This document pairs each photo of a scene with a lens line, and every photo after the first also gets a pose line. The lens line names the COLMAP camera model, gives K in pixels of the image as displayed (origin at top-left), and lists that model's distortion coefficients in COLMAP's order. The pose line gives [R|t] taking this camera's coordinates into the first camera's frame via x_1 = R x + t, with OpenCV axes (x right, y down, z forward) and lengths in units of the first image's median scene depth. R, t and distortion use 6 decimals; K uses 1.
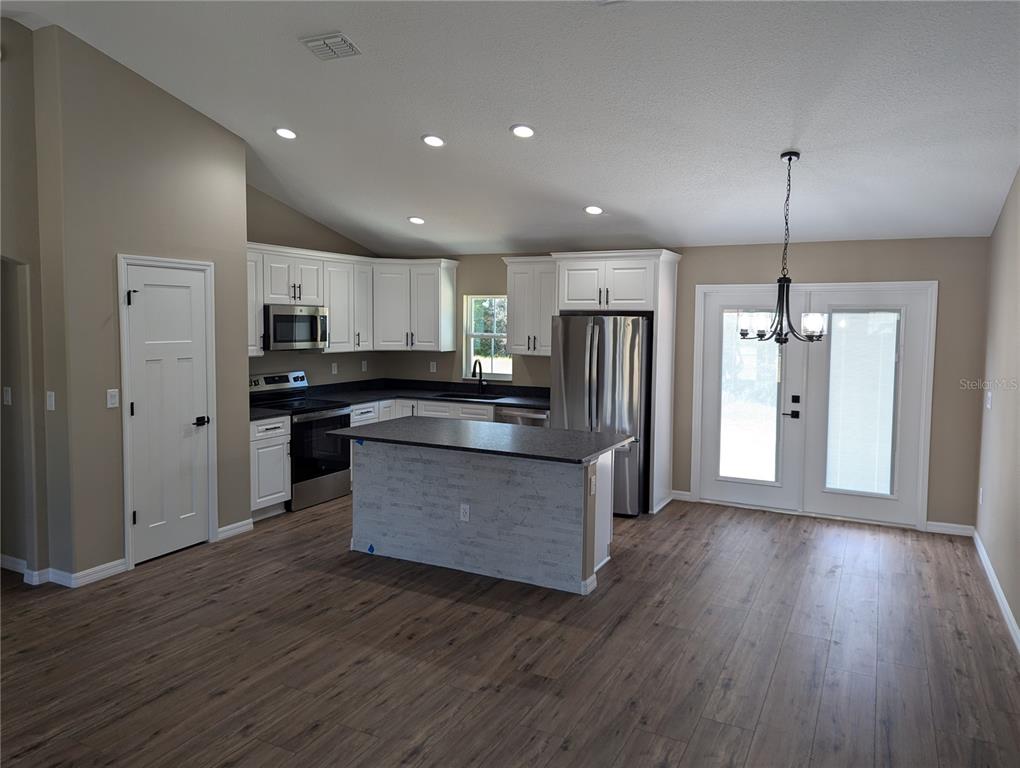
lens RADIAL K [[734.4, 0, 506.0], [0, 734.4, 359.9], [0, 0, 1]] dist [0.062512, -0.047462]
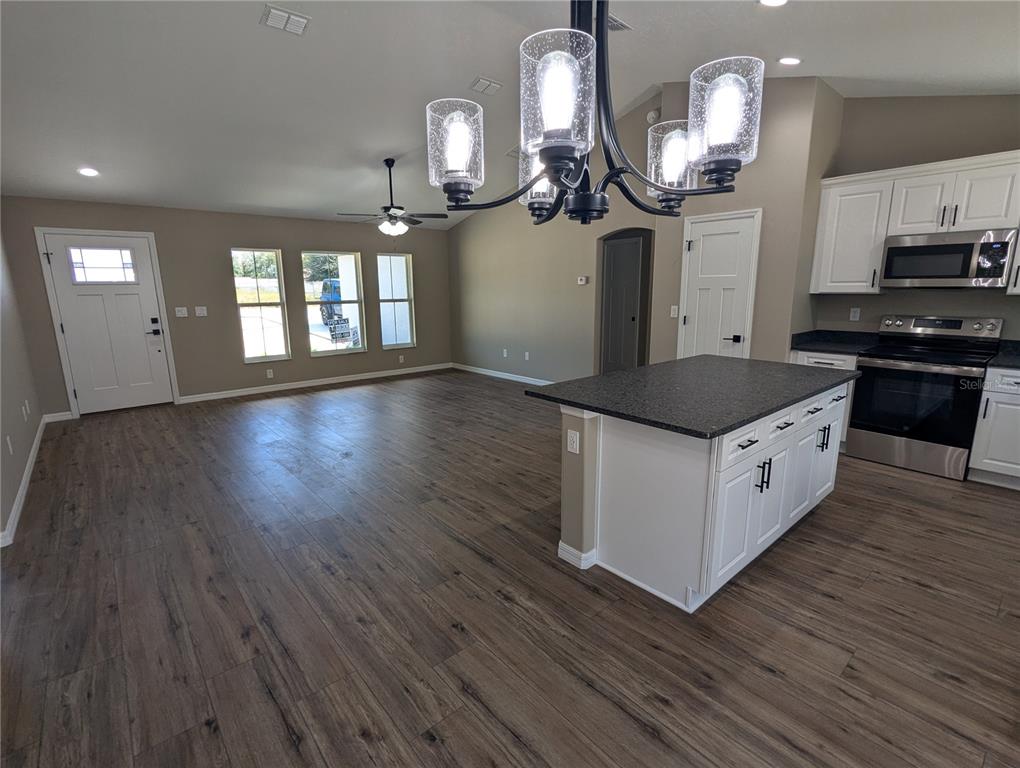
lens RADIAL K [[478.4, 0, 513.8], [0, 478.4, 382.8], [0, 0, 1]] dist [0.000156, 0.001037]
pose [[-0.370835, 0.176104, -0.911849, 0.441079], [-0.049936, 0.976655, 0.208928, 0.002156], [0.927355, 0.123012, -0.353384, 0.816584]]
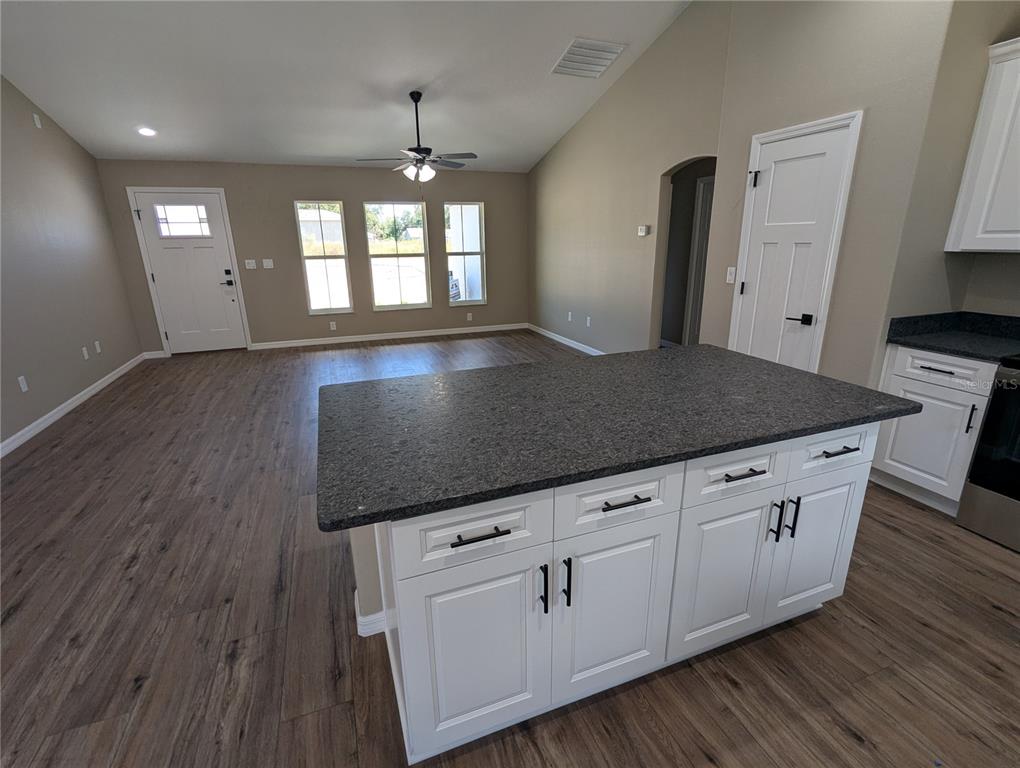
lens RADIAL K [[482.9, 0, 511.7], [0, 482.9, 382.5], [0, 0, 1]] dist [-0.000709, 0.001094]
pose [[-0.665906, 0.211885, -0.715314, 0.206551], [-0.038437, 0.947802, 0.316533, -0.011311], [0.745044, 0.238276, -0.623003, 0.962493]]
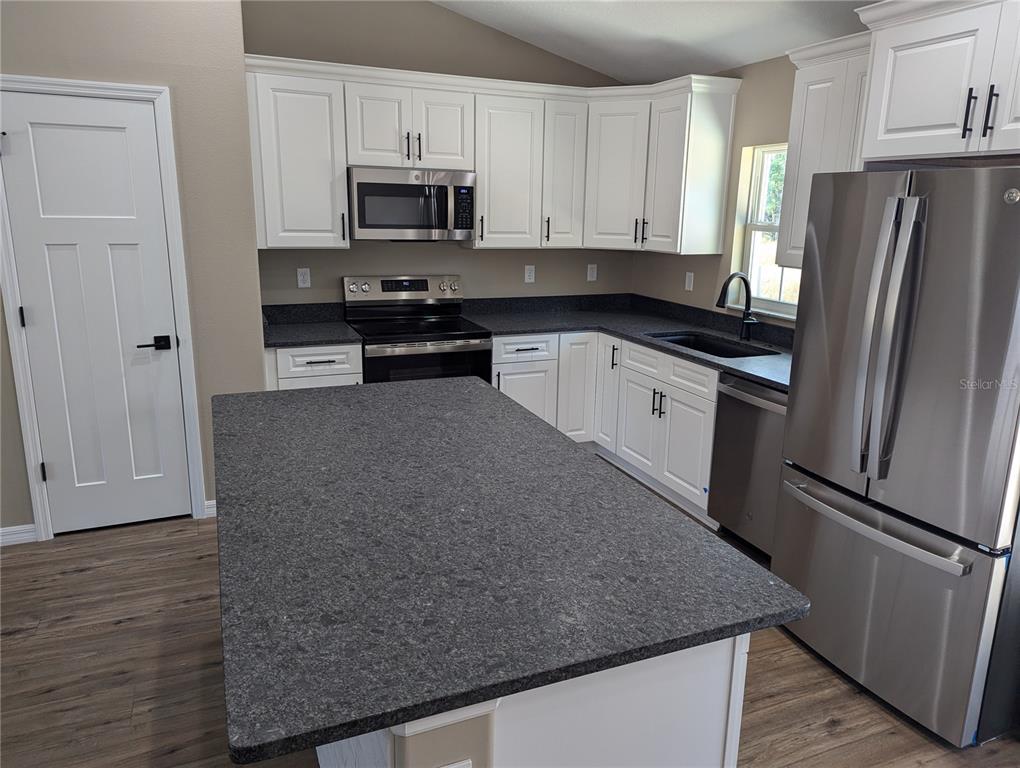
lens RADIAL K [[716.2, 0, 516.0], [0, 716.2, 369.1], [0, 0, 1]] dist [0.057447, -0.045019]
pose [[0.770844, 0.146191, -0.620023, 0.200467], [-0.047615, 0.983811, 0.172769, -0.017446], [0.635242, -0.103655, 0.765325, 0.610399]]
